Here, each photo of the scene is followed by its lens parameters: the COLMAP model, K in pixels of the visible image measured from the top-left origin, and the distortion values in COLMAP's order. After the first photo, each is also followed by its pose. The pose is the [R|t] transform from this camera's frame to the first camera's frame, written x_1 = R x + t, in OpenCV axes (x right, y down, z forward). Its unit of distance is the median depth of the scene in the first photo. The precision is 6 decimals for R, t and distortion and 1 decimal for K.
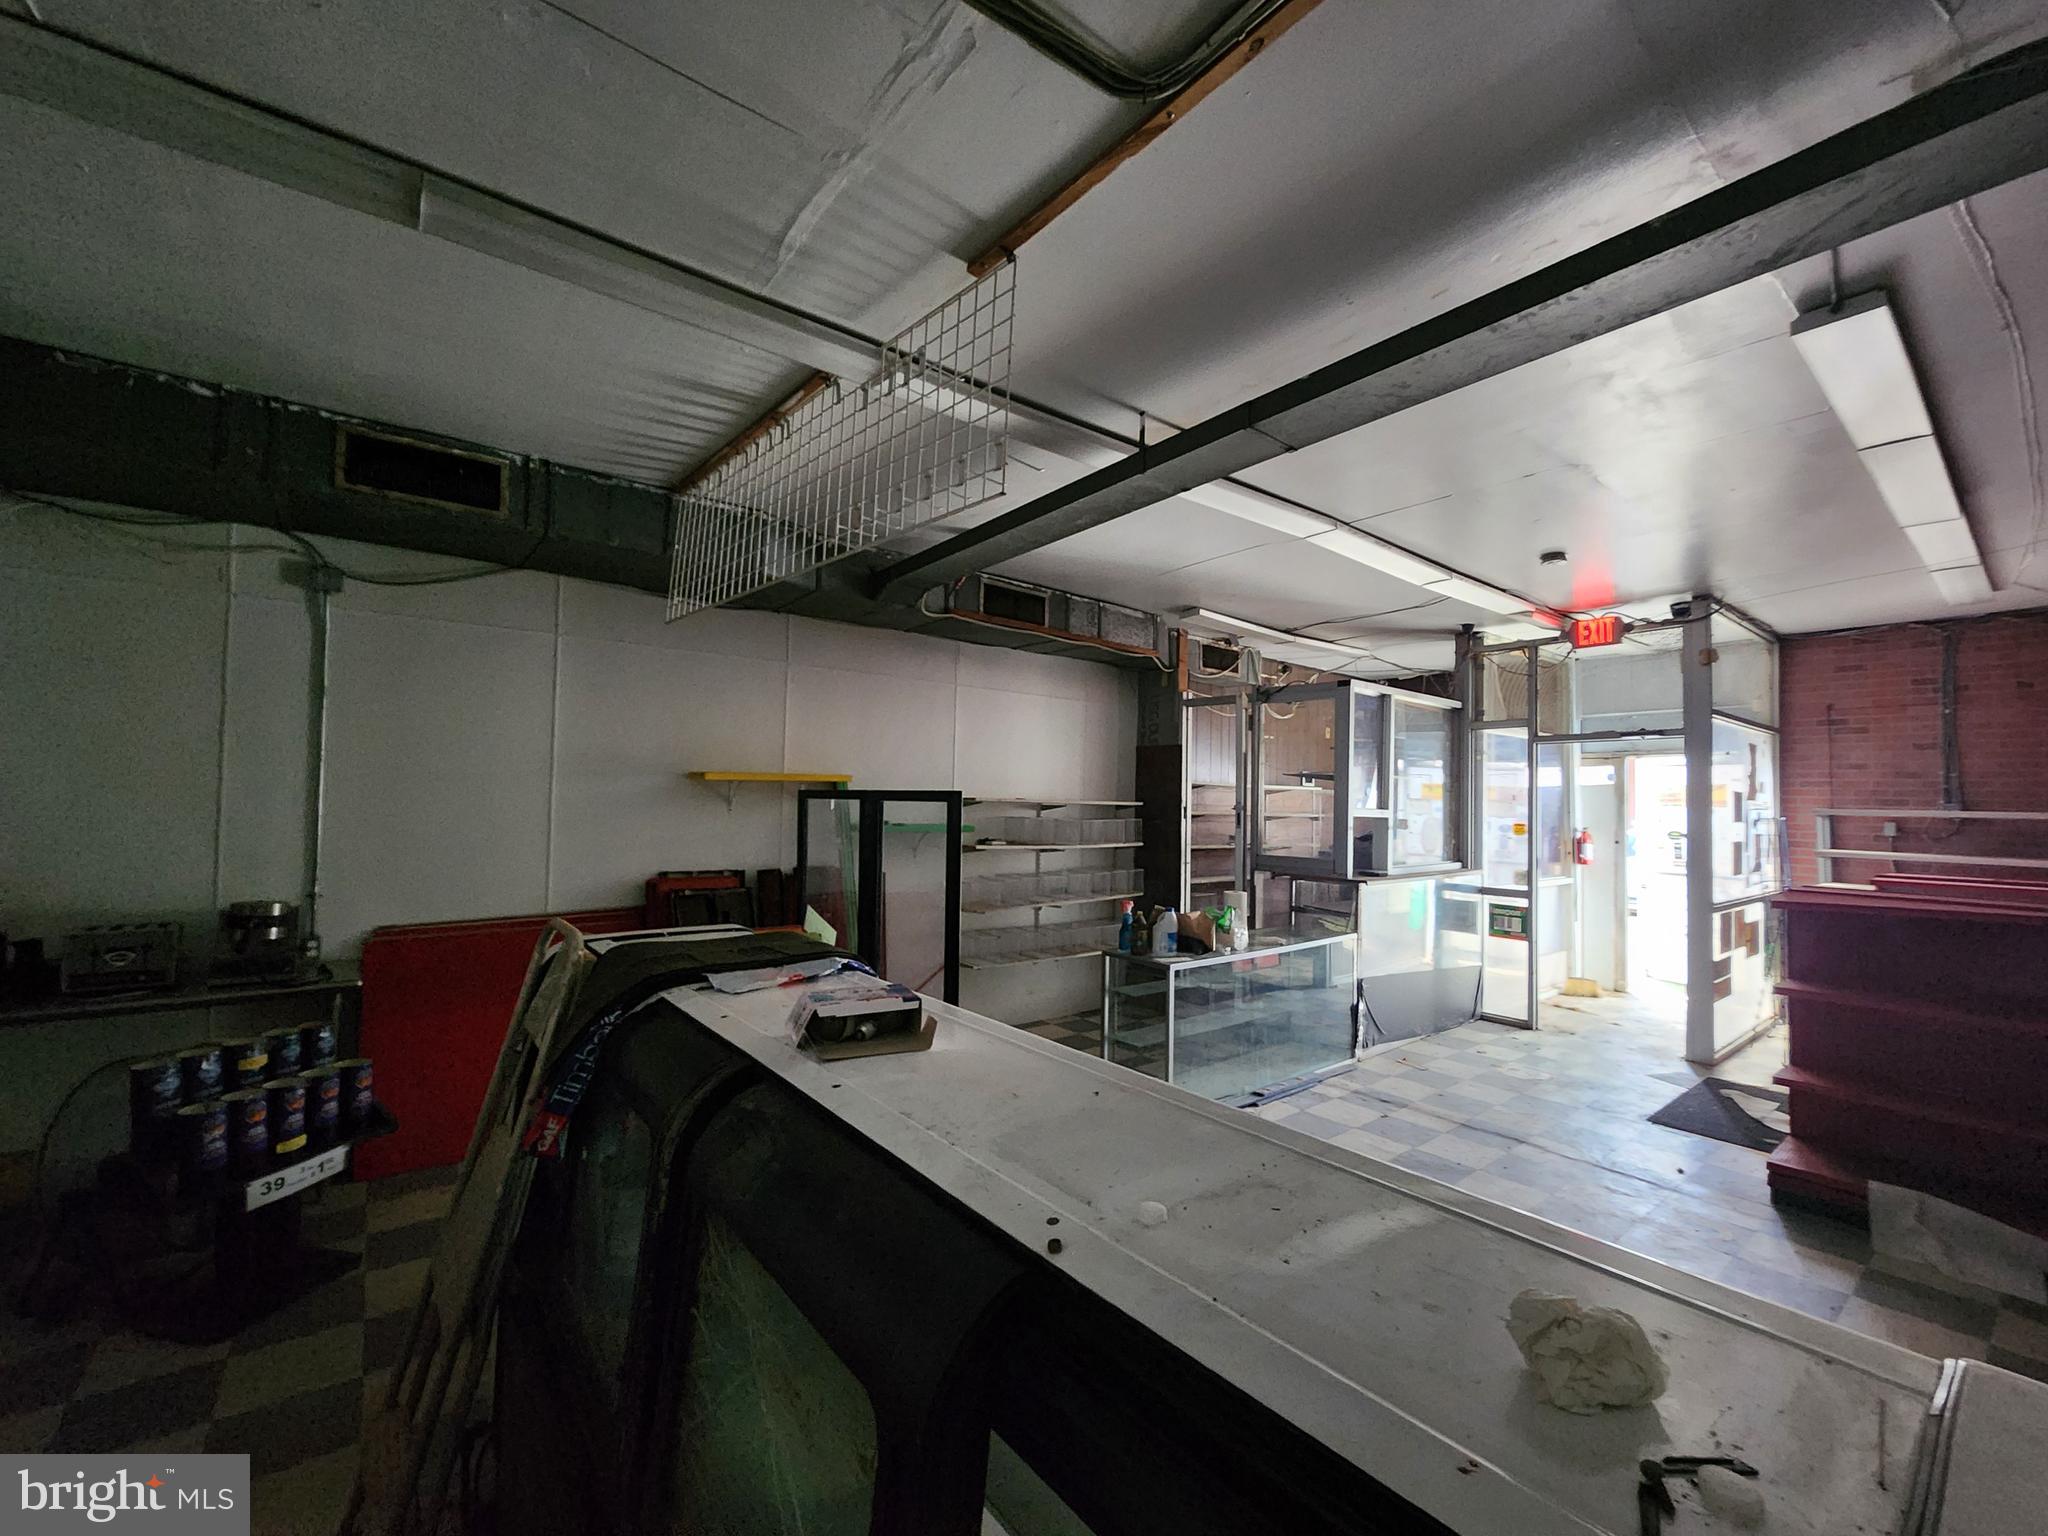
lens RADIAL K [[835.6, 0, 1036.1], [0, 835.6, 773.2], [0, 0, 1]] dist [-0.000315, 0.000688]
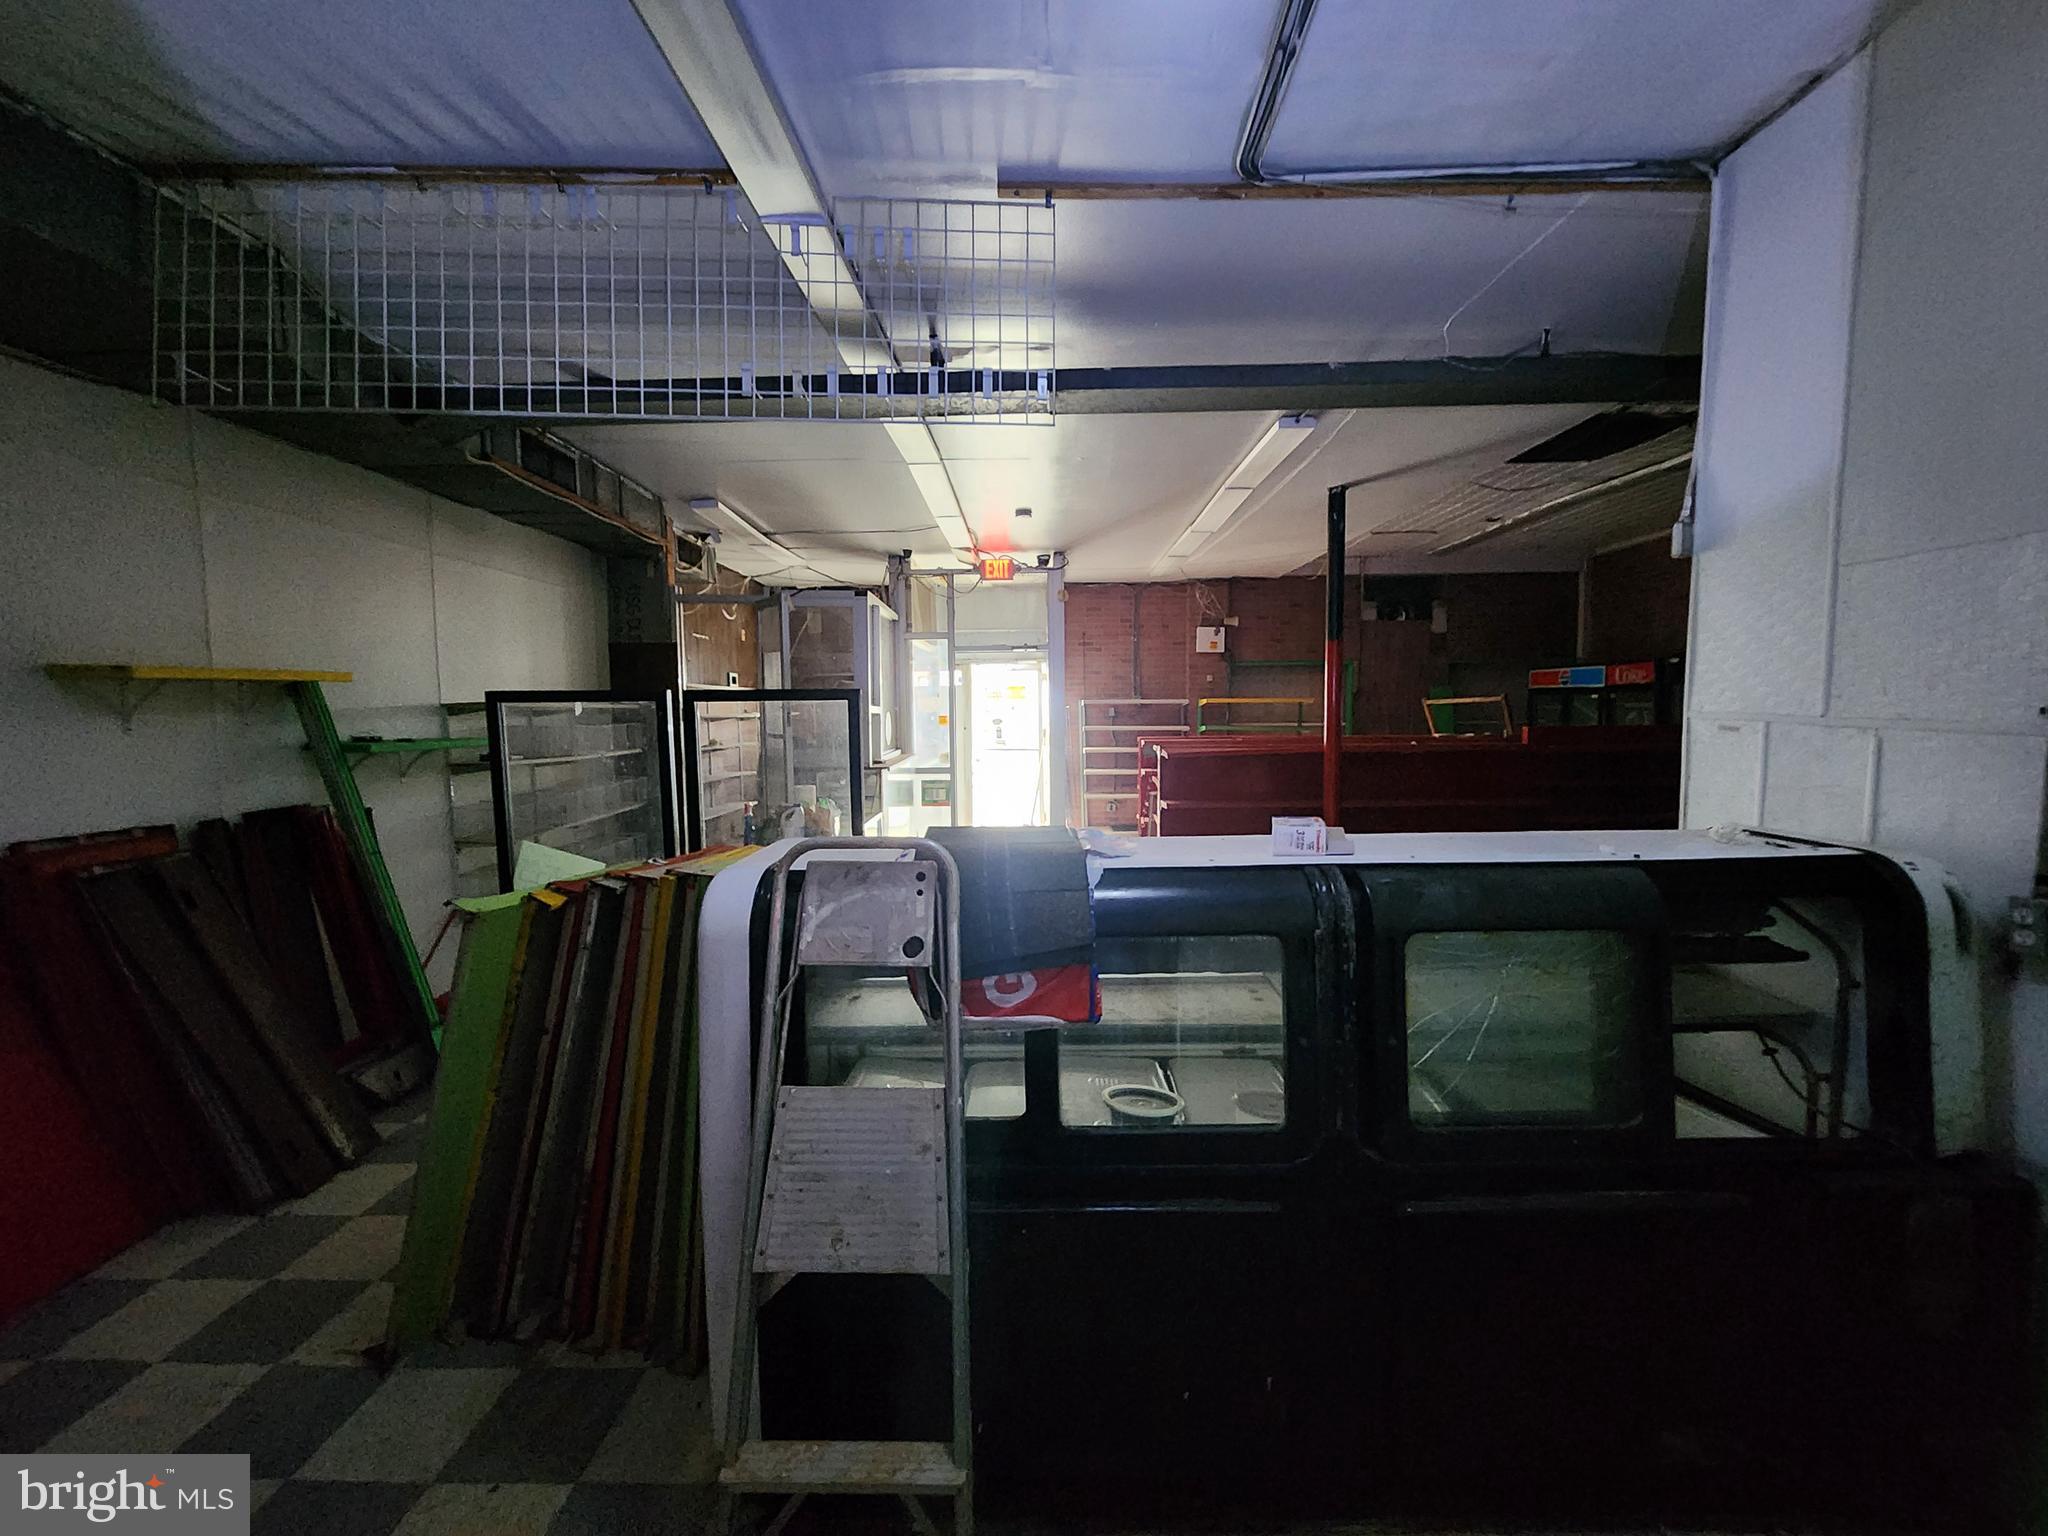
lens RADIAL K [[835.6, 0, 1034.2], [0, 835.6, 770.7], [0, 0, 1]] dist [-0.000315, 0.000688]
pose [[0.632511, -0.081213, 0.770282, -0.337794], [-0.005799, 0.993963, 0.109558, 0.003873], [-0.774530, -0.073763, 0.628222, 0.091917]]
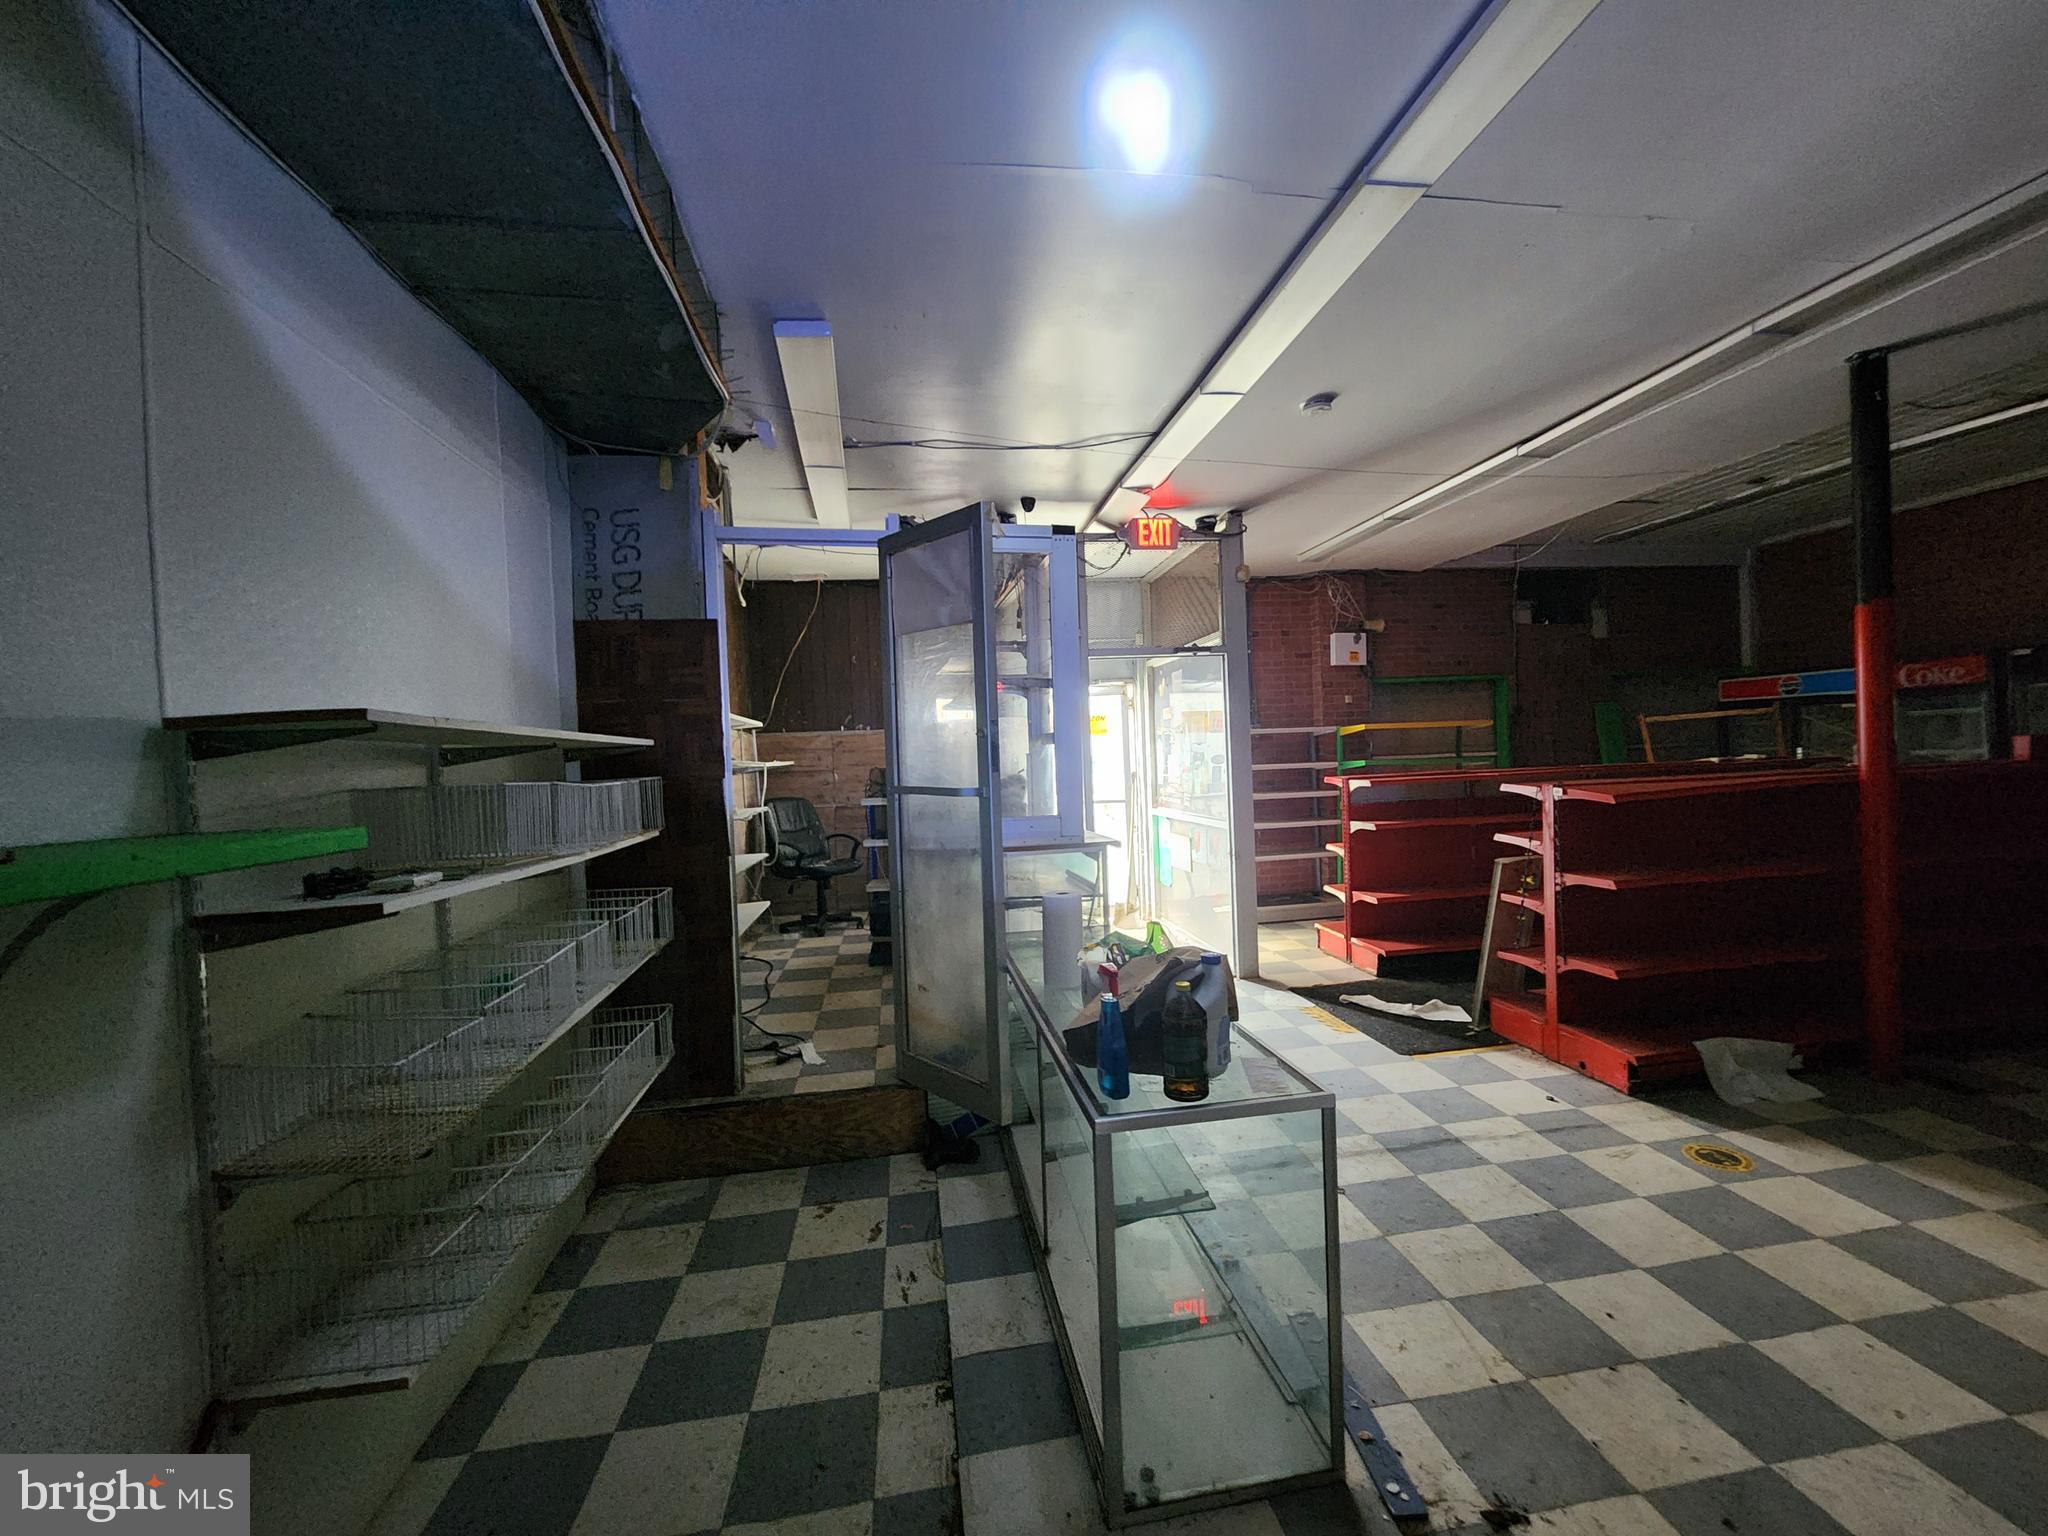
lens RADIAL K [[835.6, 0, 1040.8], [0, 835.6, 777.5], [0, 0, 1]] dist [-0.000315, 0.000688]
pose [[0.485863, -0.060504, 0.871938, -0.176422], [0.021781, 0.998129, 0.057124, 0.037012], [-0.873764, -0.008762, 0.486272, 0.658856]]
